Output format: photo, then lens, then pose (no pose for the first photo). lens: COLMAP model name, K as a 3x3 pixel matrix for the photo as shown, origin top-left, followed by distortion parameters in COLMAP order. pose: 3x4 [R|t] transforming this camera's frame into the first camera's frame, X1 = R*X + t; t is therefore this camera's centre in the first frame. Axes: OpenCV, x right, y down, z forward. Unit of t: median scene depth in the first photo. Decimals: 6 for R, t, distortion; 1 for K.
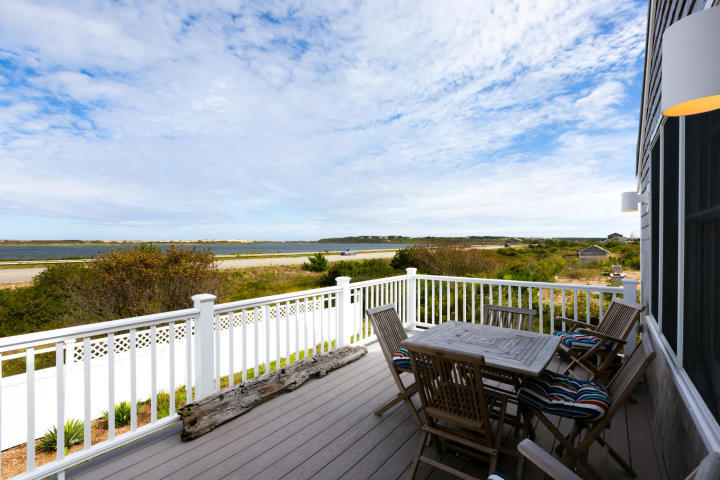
lens RADIAL K [[348.5, 0, 360.0], [0, 348.5, 240.0], [0, 0, 1]] dist [0.039989, -0.000032]
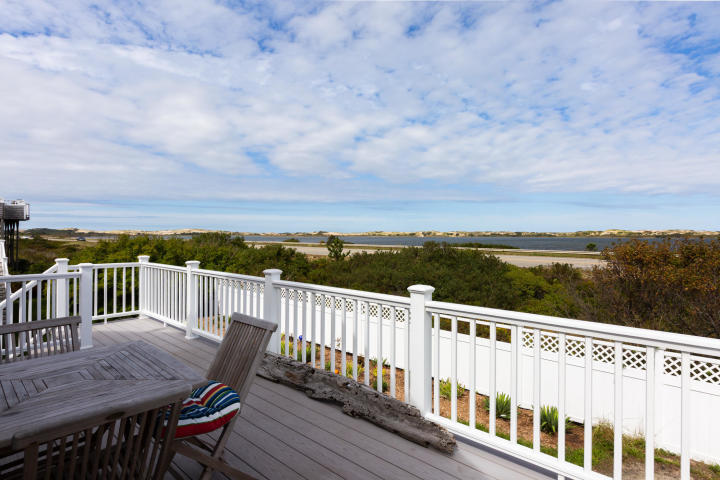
lens RADIAL K [[386.2, 0, 360.0], [0, 386.2, 240.0], [0, 0, 1]] dist [0.001159, -0.000681]
pose [[-0.124832, 0.004538, -0.992167, 0.641837], [0.008674, 0.999956, 0.003482, 0.031945], [0.992140, -0.008171, -0.124866, 1.082100]]
